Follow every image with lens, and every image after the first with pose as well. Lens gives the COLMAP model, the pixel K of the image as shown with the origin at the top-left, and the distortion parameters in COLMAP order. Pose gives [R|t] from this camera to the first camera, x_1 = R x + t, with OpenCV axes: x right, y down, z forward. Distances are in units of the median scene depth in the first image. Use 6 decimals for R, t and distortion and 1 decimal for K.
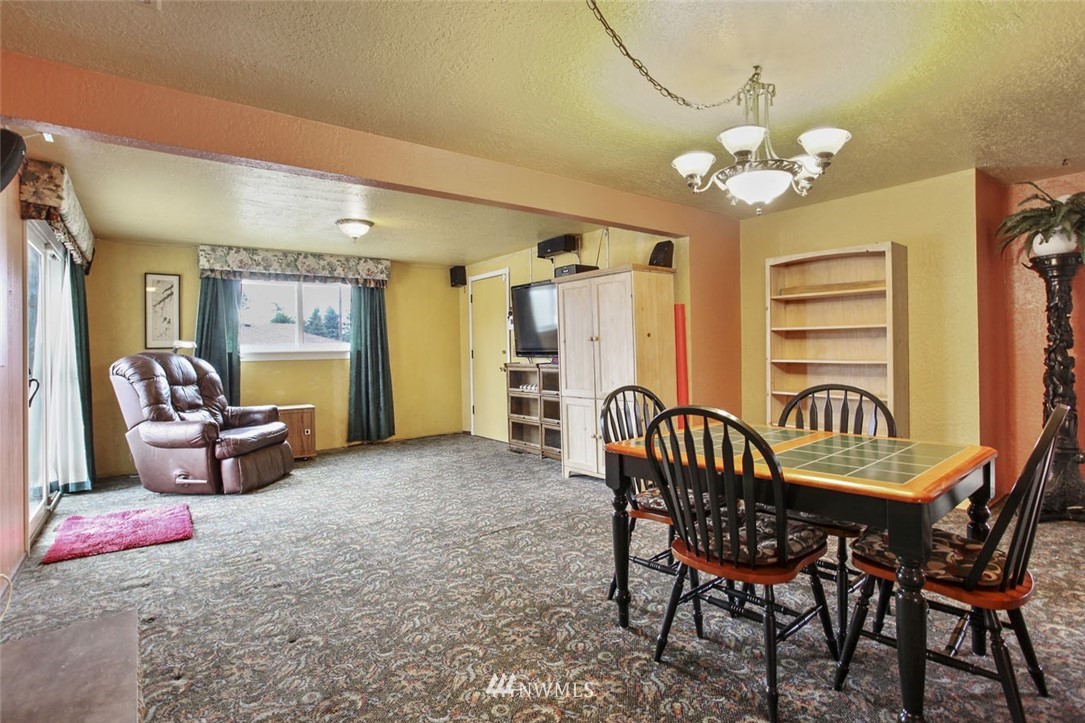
lens RADIAL K [[530.8, 0, 540.3], [0, 530.8, 346.7], [0, 0, 1]] dist [-0.039446, 0.022216]
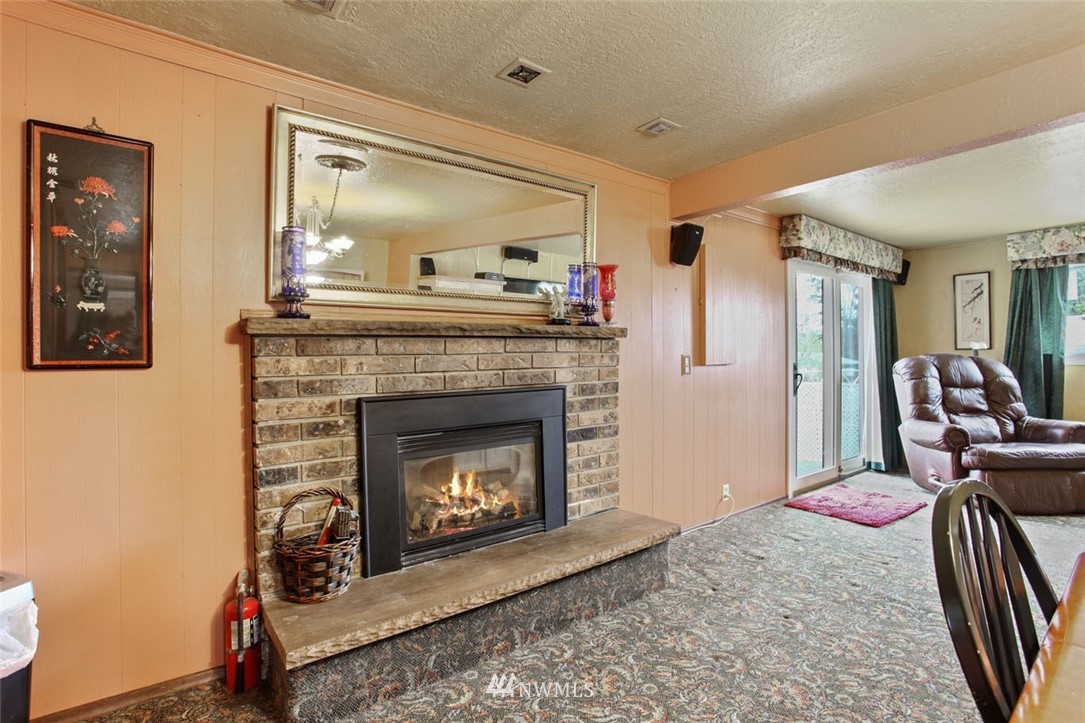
lens RADIAL K [[533.3, 0, 542.5], [0, 533.3, 361.5], [0, 0, 1]] dist [-0.057629, 0.022150]
pose [[0.008368, 0.023457, -0.999690, 0.299903], [0.011488, 0.999657, 0.023552, -0.007564], [0.999899, -0.011682, 0.008096, 0.228932]]
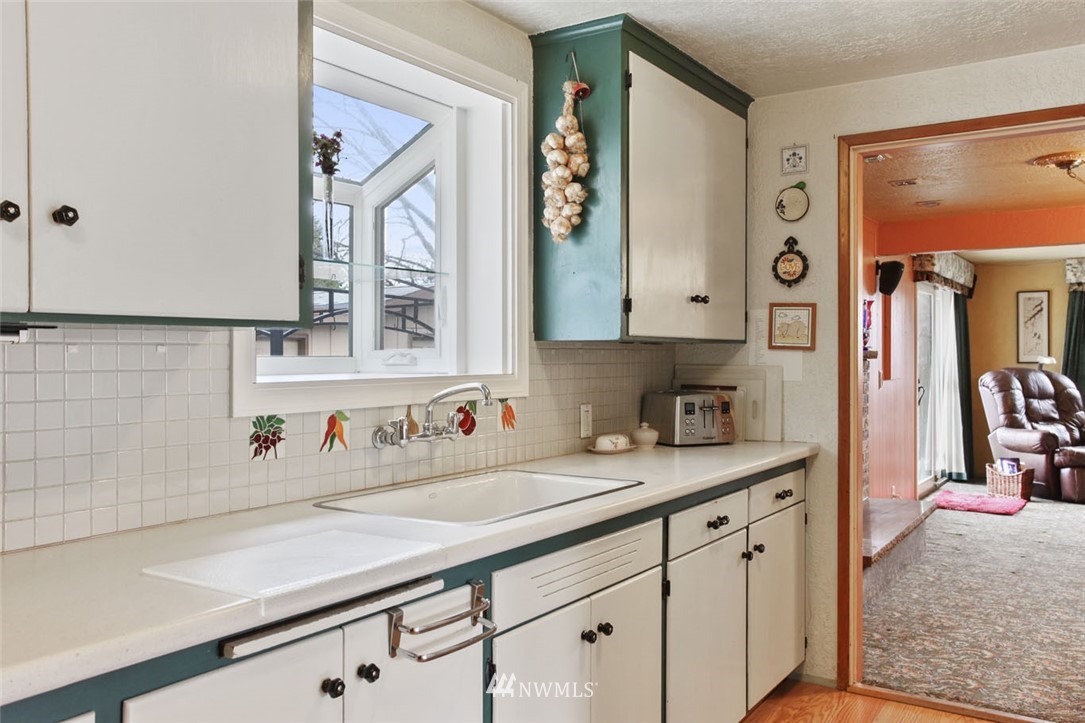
lens RADIAL K [[892.9, 0, 542.5], [0, 892.9, 361.5], [0, 0, 1]] dist [0.004329, 0.010442]
pose [[0.330206, 0.016808, -0.943759, 0.779230], [0.002110, 0.999826, 0.018545, -0.042495], [0.943907, -0.008115, 0.330113, -0.621249]]
